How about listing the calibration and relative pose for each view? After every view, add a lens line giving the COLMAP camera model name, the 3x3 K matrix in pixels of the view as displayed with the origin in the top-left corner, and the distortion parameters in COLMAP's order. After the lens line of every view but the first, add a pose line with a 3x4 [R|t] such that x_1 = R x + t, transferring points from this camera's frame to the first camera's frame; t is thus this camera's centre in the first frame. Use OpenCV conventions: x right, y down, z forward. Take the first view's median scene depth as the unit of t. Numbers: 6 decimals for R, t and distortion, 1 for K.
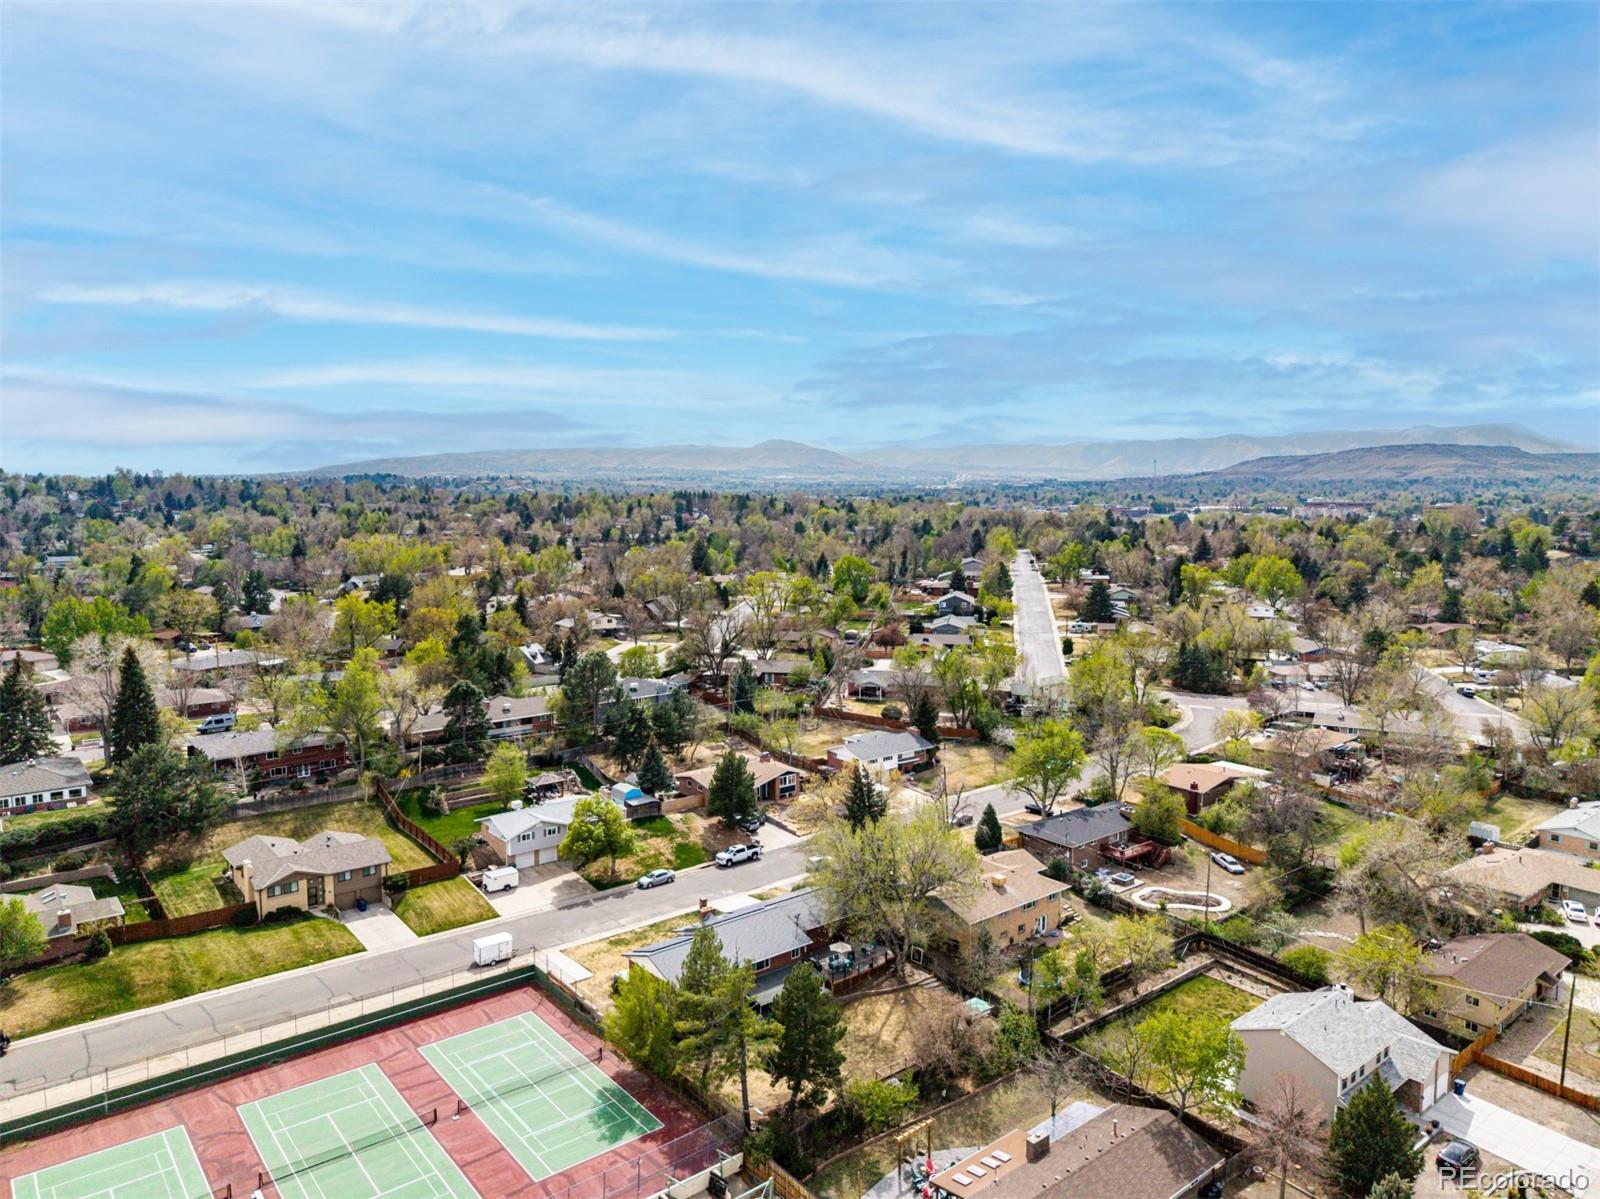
lens RADIAL K [[1065.2, 0, 796.4], [0, 1065.2, 600.0], [0, 0, 1]] dist [0.038245, -0.050316]
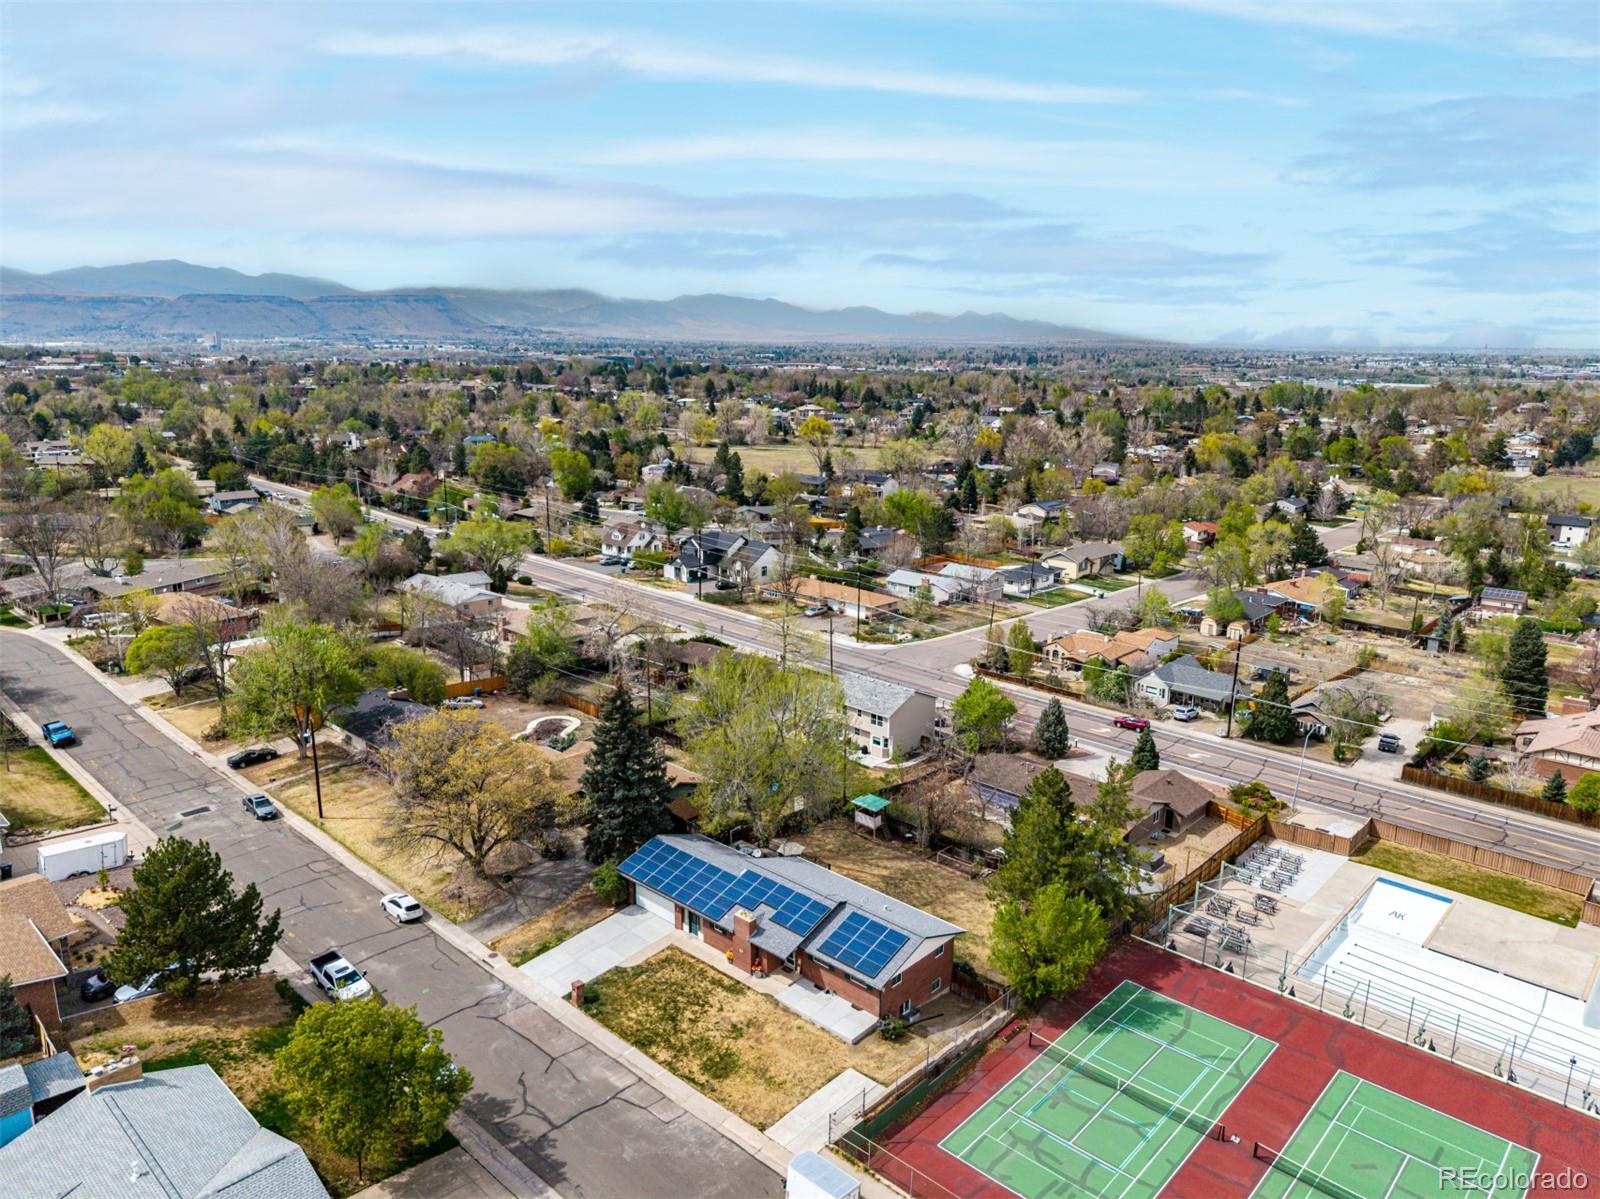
lens RADIAL K [[1060.5, 0, 796.4], [0, 1060.5, 623.4], [0, 0, 1]] dist [0.004131, -0.000153]
pose [[-0.132711, -0.248055, 0.959613, -0.660391], [0.080444, 0.962287, 0.259871, -0.057837], [-0.987885, 0.111682, -0.107752, 0.987631]]
